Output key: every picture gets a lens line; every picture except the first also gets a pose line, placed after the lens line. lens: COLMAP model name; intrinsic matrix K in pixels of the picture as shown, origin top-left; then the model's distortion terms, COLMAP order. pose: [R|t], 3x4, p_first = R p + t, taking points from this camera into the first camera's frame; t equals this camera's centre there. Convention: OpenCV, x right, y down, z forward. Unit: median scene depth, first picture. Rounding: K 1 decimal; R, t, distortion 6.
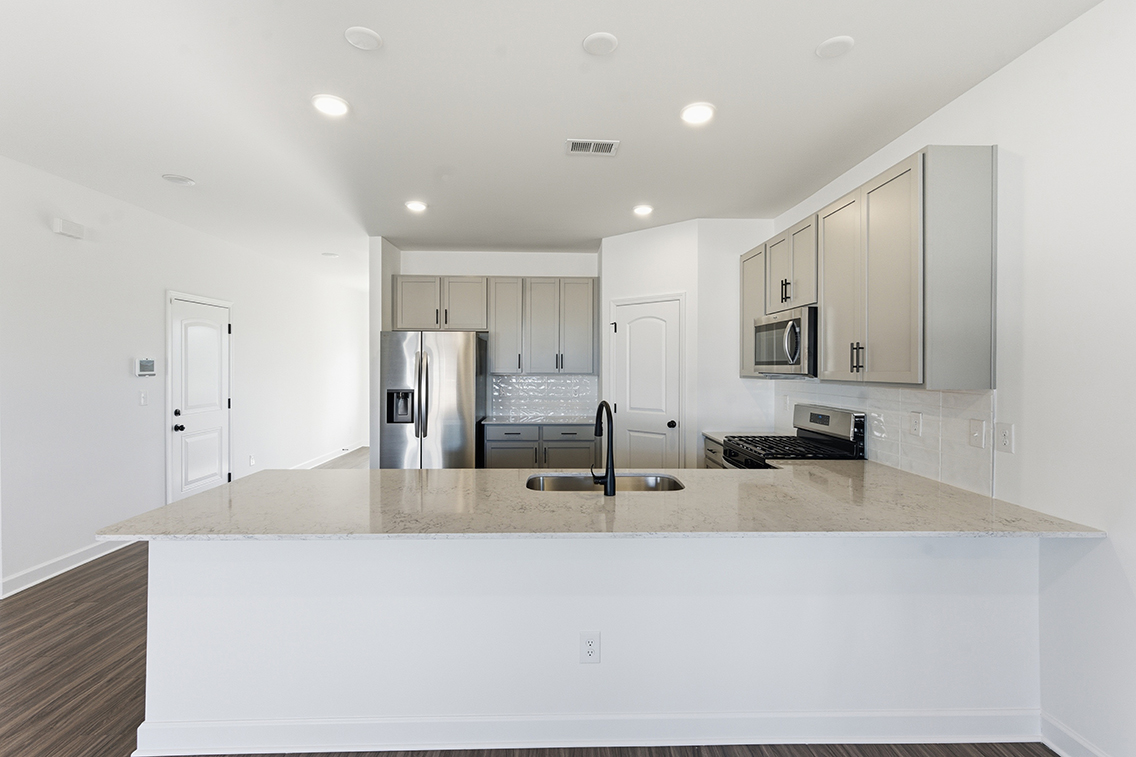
lens RADIAL K [[512.8, 0, 565.0], [0, 512.8, 367.3], [0, 0, 1]] dist [0.001693, 0.000963]
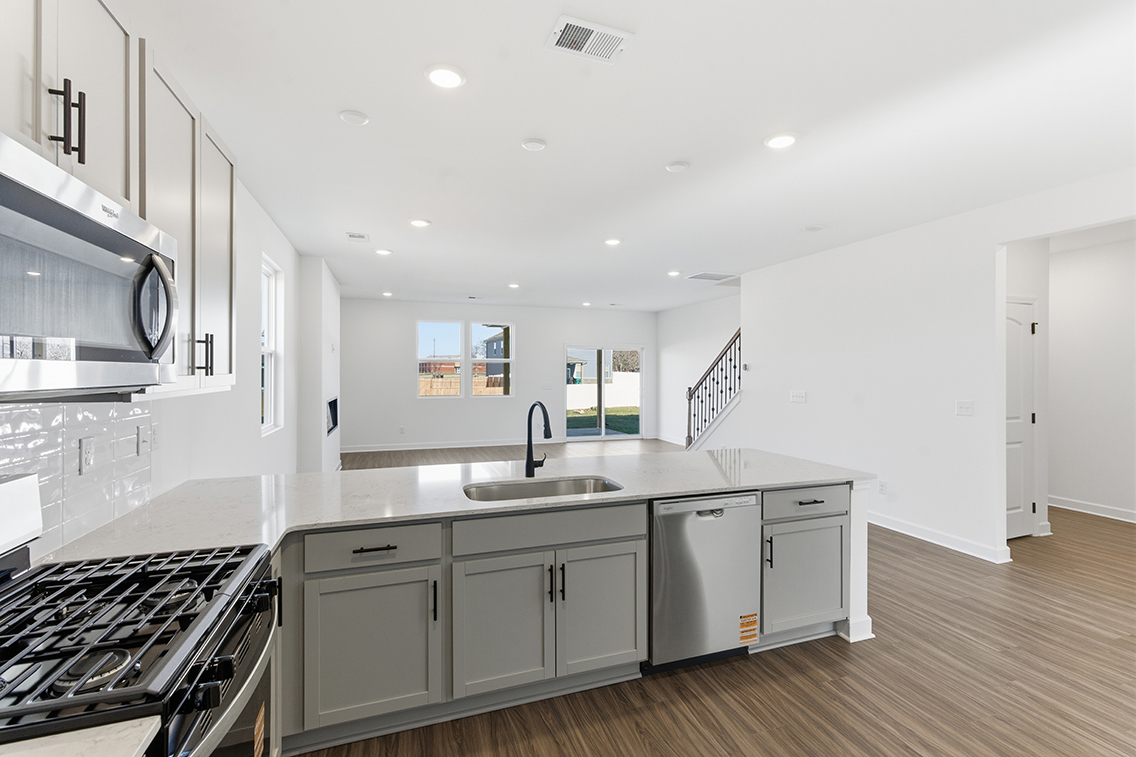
lens RADIAL K [[494.5, 0, 570.5], [0, 494.5, 372.8], [0, 0, 1]] dist [0.000543, 0.000160]
pose [[-0.949352, -0.006535, -0.314145, 0.169064], [-0.008278, 0.999957, 0.004216, -0.001013], [0.314104, 0.006603, -0.949366, 0.972678]]
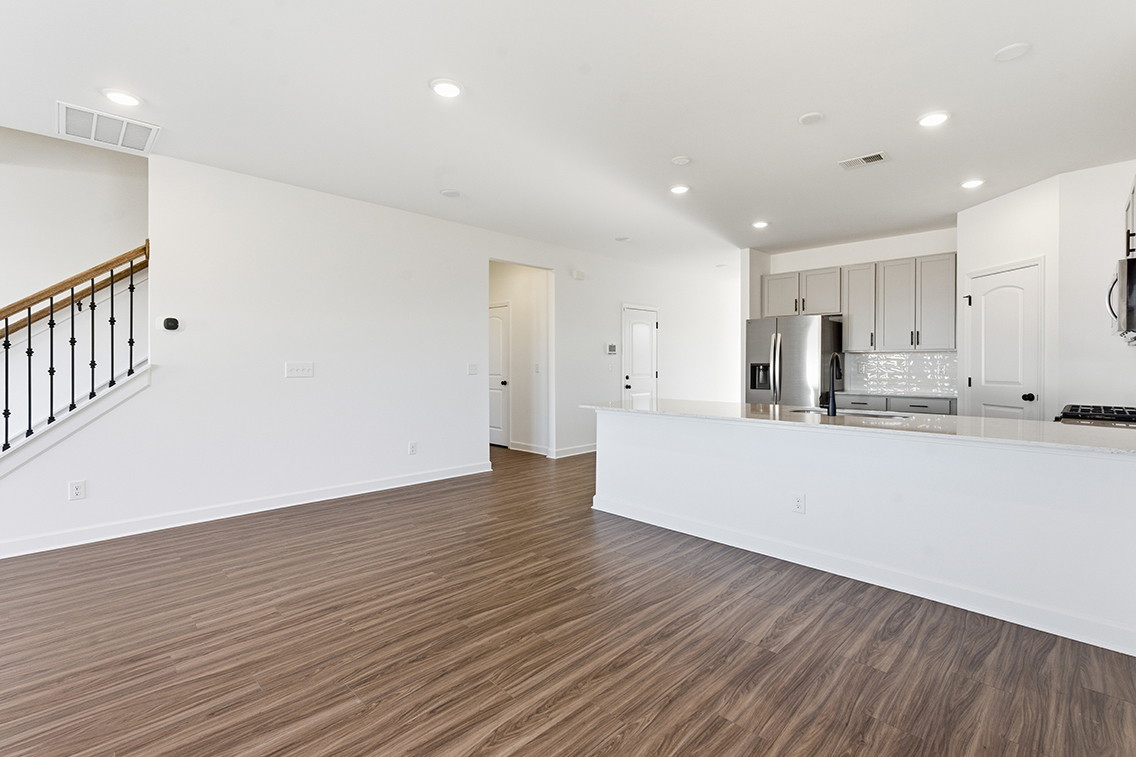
lens RADIAL K [[512.8, 0, 565.0], [0, 512.8, 367.3], [0, 0, 1]] dist [0.001693, 0.000963]
pose [[0.682354, 0.002191, -0.731019, 0.293279], [0.000130, 0.999995, 0.003117, 0.048599], [0.731022, -0.002222, 0.682350, -0.252458]]
